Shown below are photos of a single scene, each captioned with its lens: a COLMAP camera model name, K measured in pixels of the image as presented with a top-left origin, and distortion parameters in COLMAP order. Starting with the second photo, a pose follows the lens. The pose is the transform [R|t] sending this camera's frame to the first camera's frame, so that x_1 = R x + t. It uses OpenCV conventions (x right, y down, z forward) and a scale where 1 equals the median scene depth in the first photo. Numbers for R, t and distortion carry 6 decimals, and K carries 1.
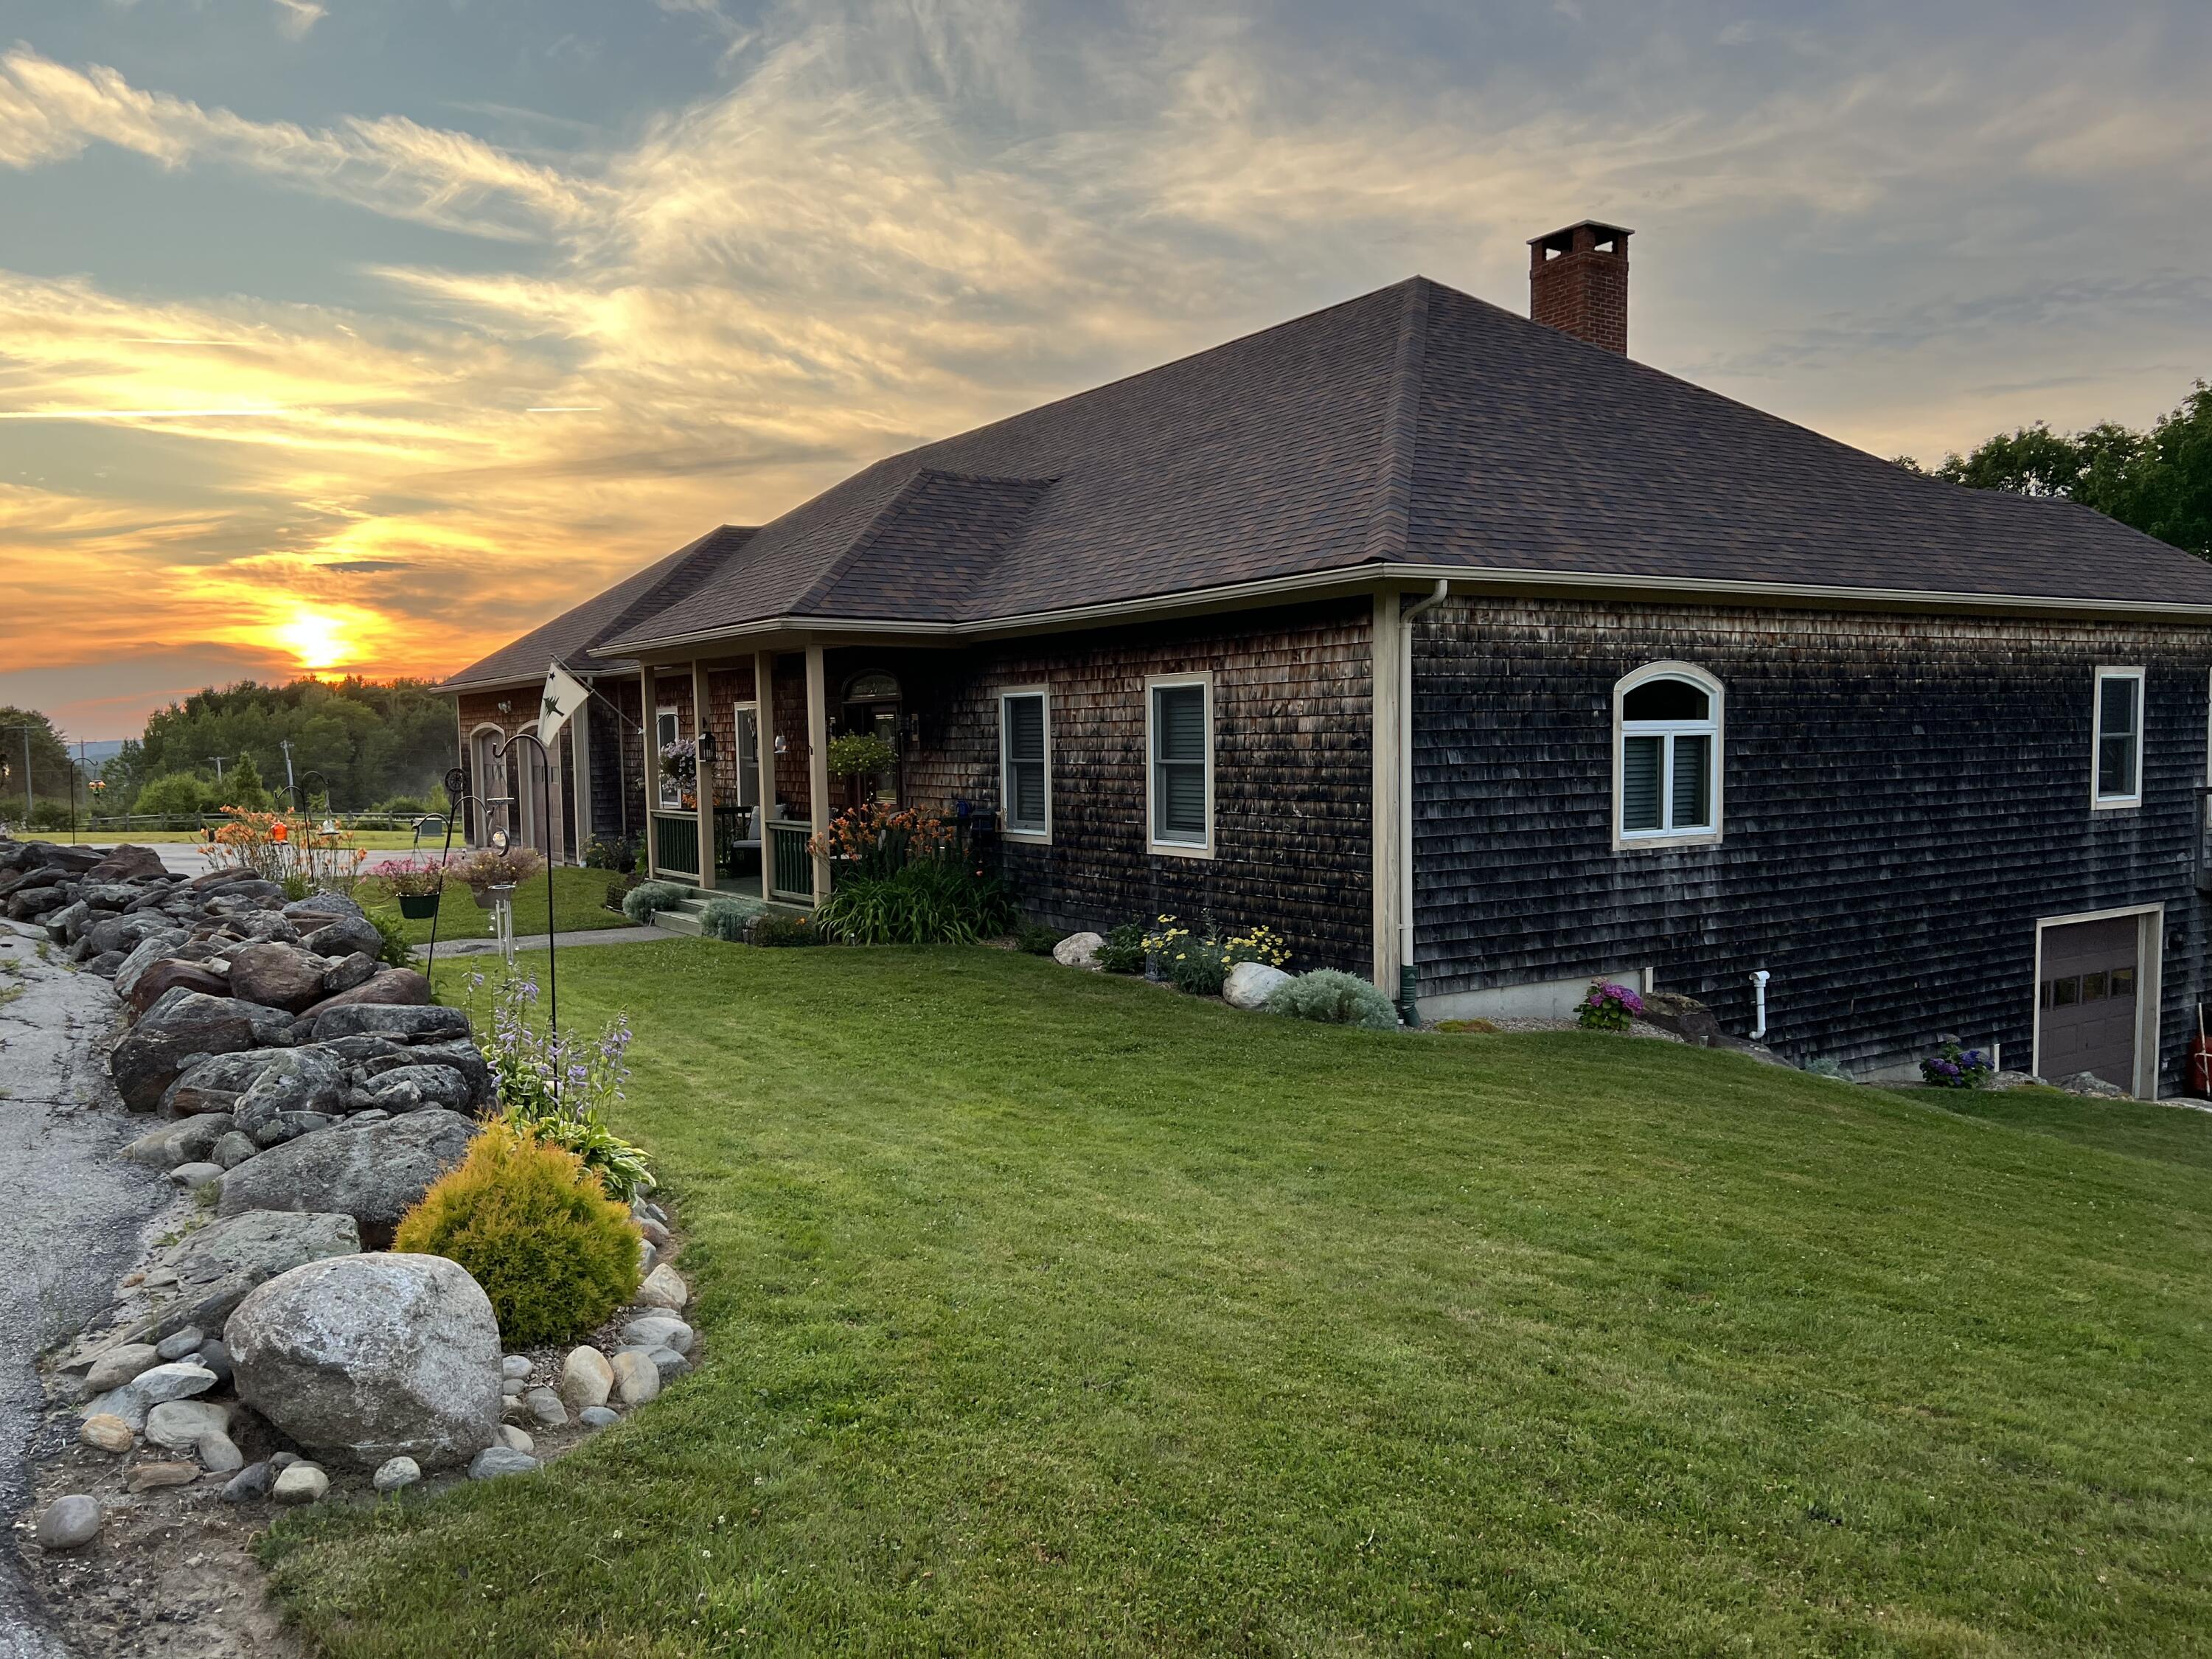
lens RADIAL K [[1713.4, 0, 1026.6], [0, 1713.4, 830.2], [0, 0, 1]] dist [0.005942, -0.054021]
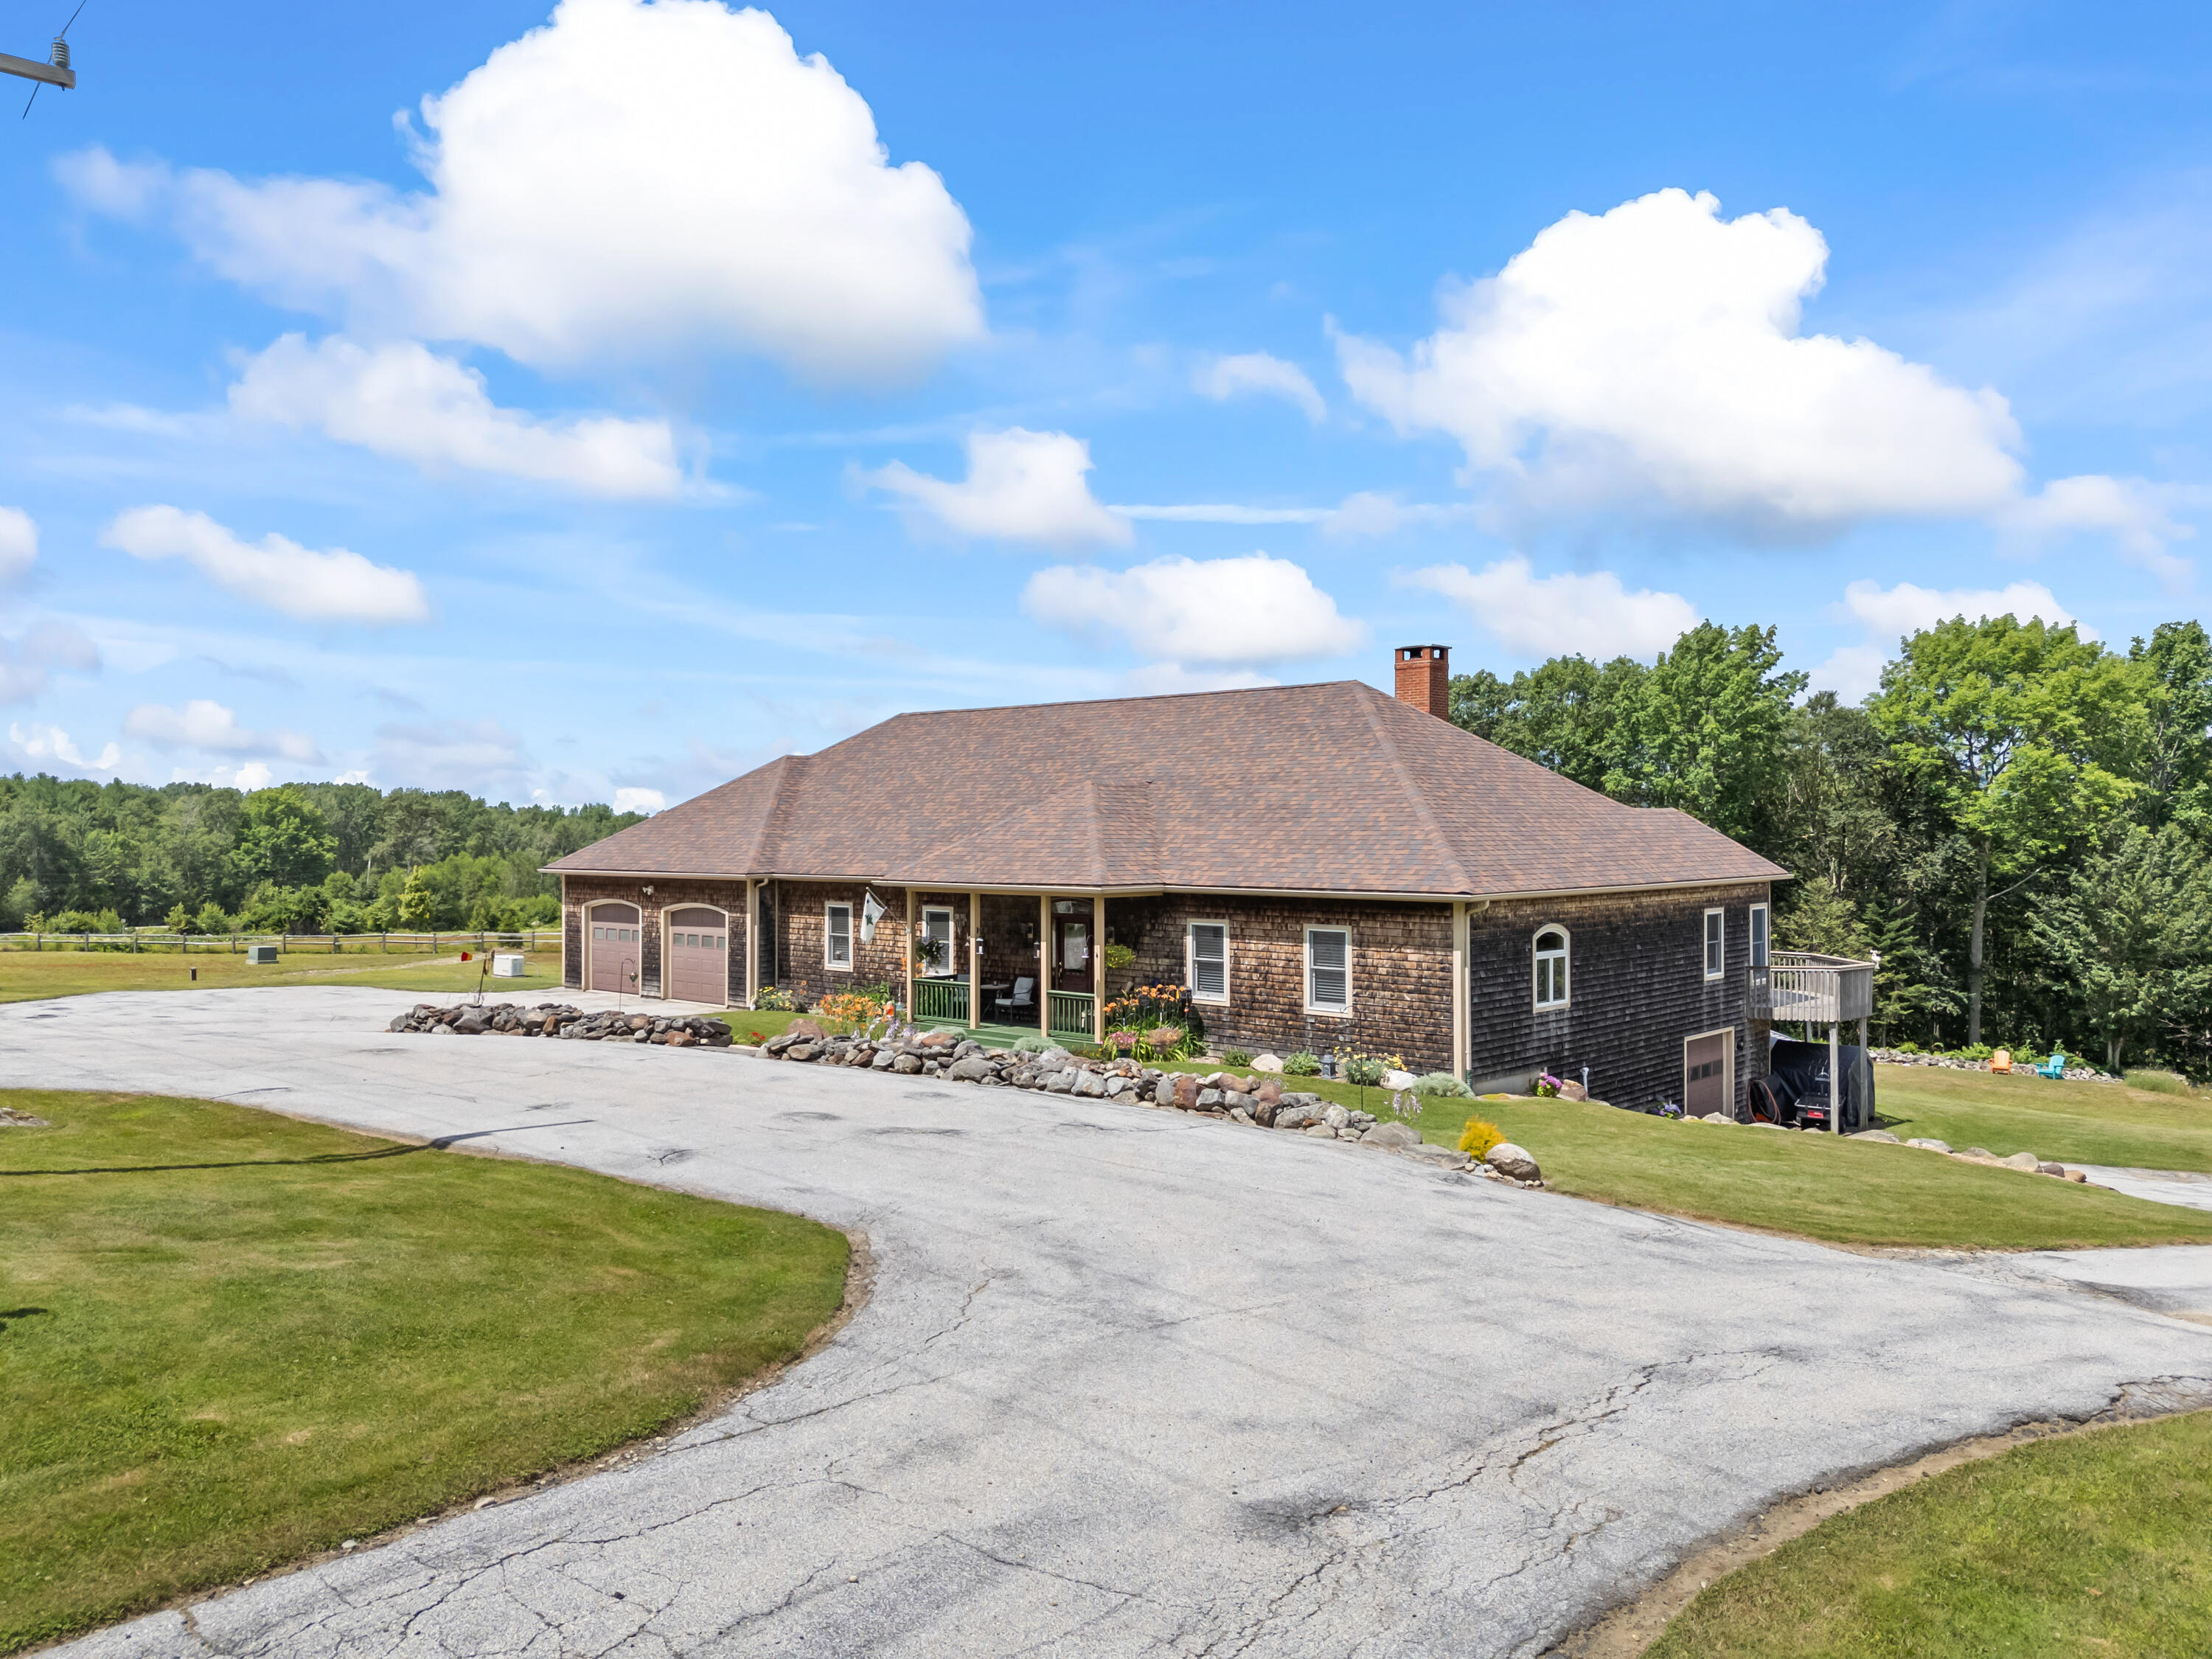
lens RADIAL K [[1614.1, 0, 1094.4], [0, 1614.1, 827.6], [0, 0, 1]] dist [0.076490, -0.066477]
pose [[0.957055, 0.015729, 0.289478, -0.740394], [0.000448, 0.998446, -0.055733, -0.102182], [-0.289905, 0.053470, 0.955561, -0.759655]]
